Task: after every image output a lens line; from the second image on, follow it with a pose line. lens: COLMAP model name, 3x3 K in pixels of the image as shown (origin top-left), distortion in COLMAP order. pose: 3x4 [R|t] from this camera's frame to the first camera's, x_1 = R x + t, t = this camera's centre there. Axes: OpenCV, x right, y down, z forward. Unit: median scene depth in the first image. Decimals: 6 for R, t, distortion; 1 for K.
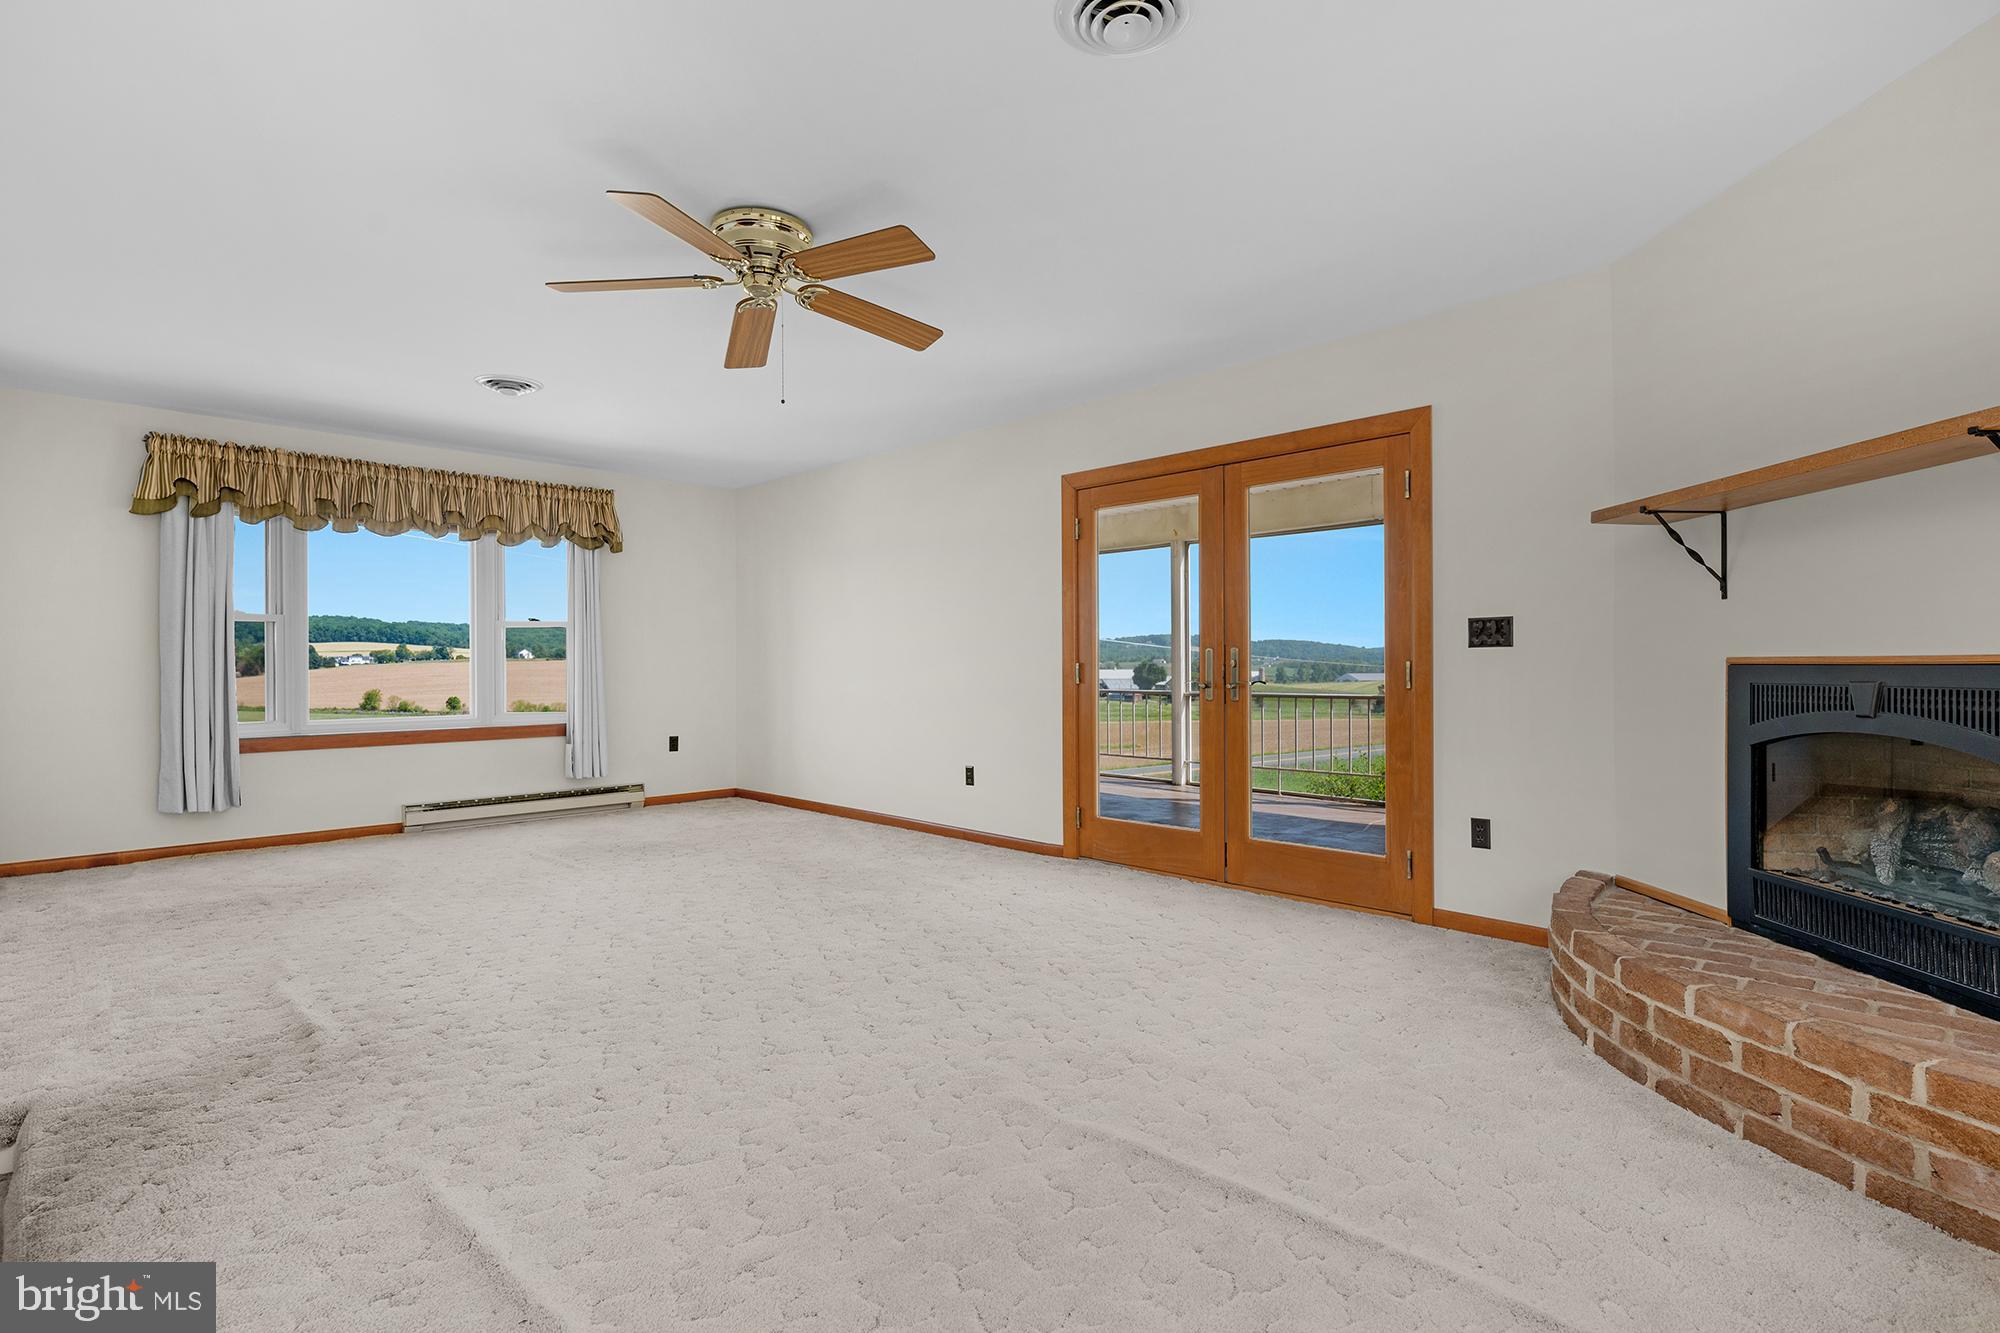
lens RADIAL K [[995.6, 0, 1002.4], [0, 995.6, 662.8], [0, 0, 1]] dist [-0.004502, 0.002203]
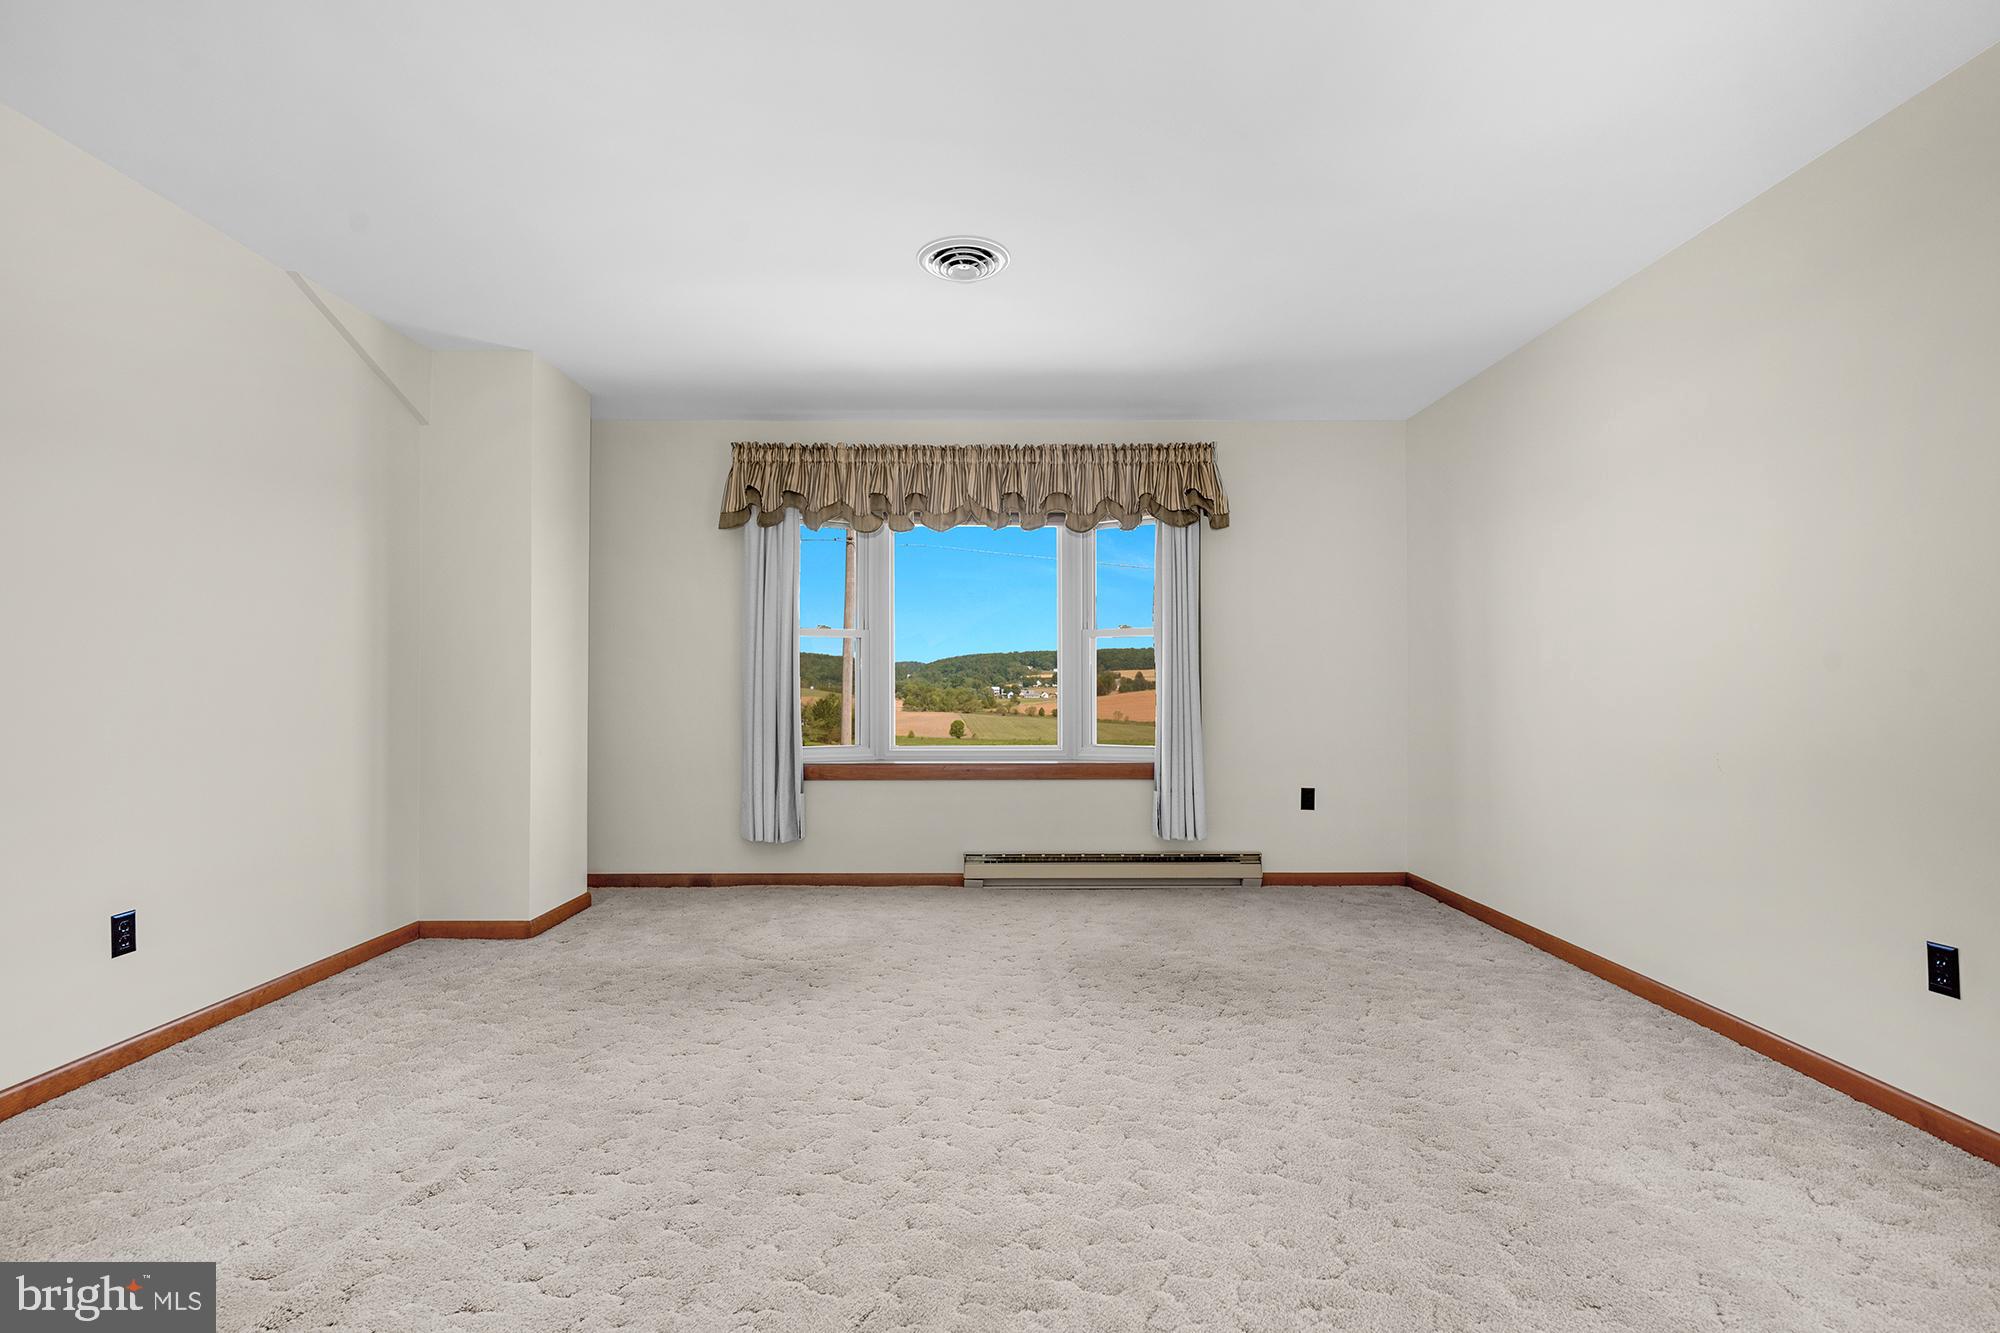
lens RADIAL K [[921.0, 0, 975.0], [0, 921.0, 673.1], [0, 0, 1]] dist [0.000896, -0.000295]
pose [[0.712356, -0.011623, -0.701722, -0.054975], [0.000208, 0.999866, -0.016351, 0.005536], [0.701819, 0.011502, 0.712263, 0.470994]]
